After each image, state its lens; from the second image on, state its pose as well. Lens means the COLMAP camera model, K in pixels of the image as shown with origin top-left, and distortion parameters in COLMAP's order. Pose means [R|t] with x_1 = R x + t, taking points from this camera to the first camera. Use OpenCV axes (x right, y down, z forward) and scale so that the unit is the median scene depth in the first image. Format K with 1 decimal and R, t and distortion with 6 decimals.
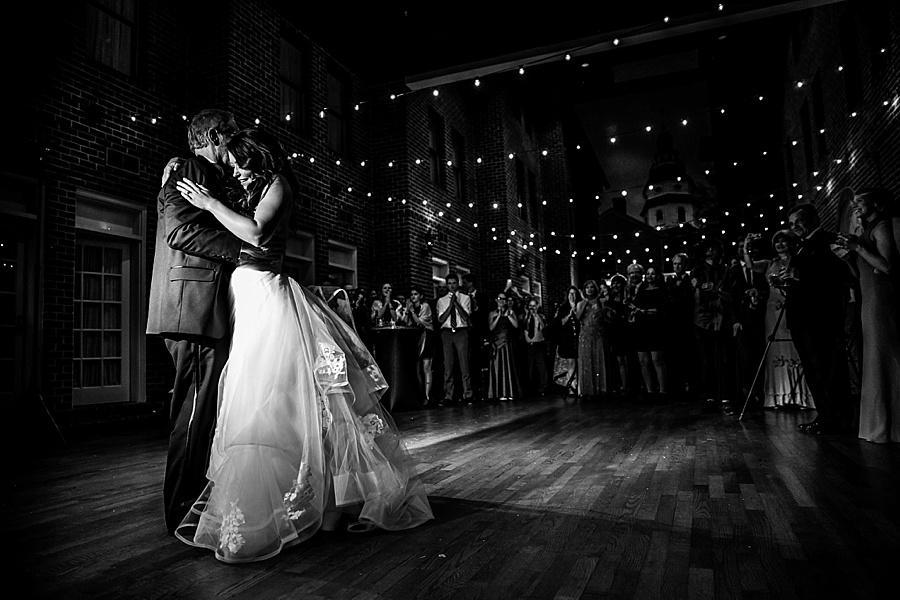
lens RADIAL K [[651.0, 0, 448.2], [0, 651.0, 327.7], [0, 0, 1]] dist [-0.134792, 0.101320]
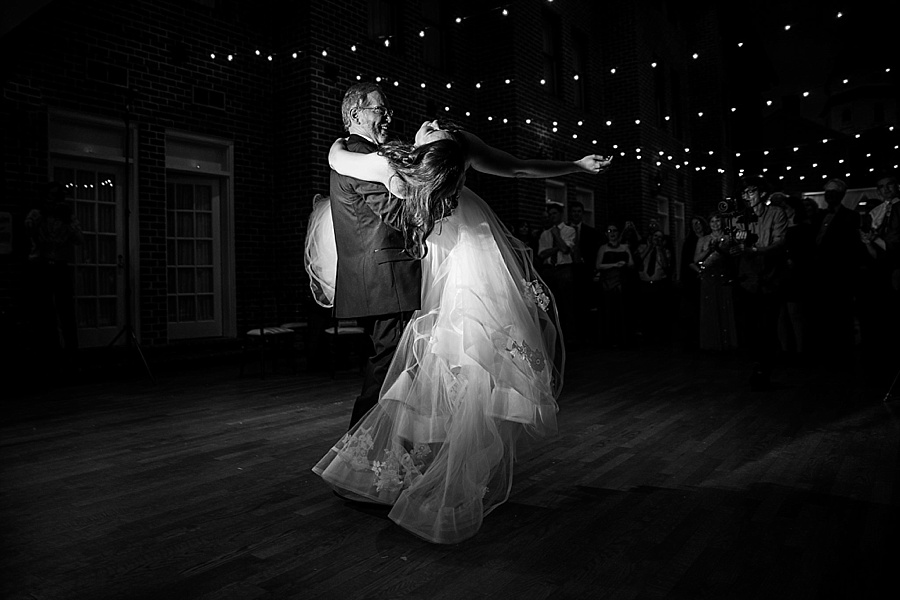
lens RADIAL K [[728.3, 0, 448.8], [0, 728.3, 277.3], [0, 0, 1]] dist [-0.127053, 0.051405]
pose [[0.956979, 0.027997, -0.288803, 0.178555], [-0.001166, 0.995697, 0.092659, -0.085660], [0.290155, -0.088336, 0.952894, 0.009701]]
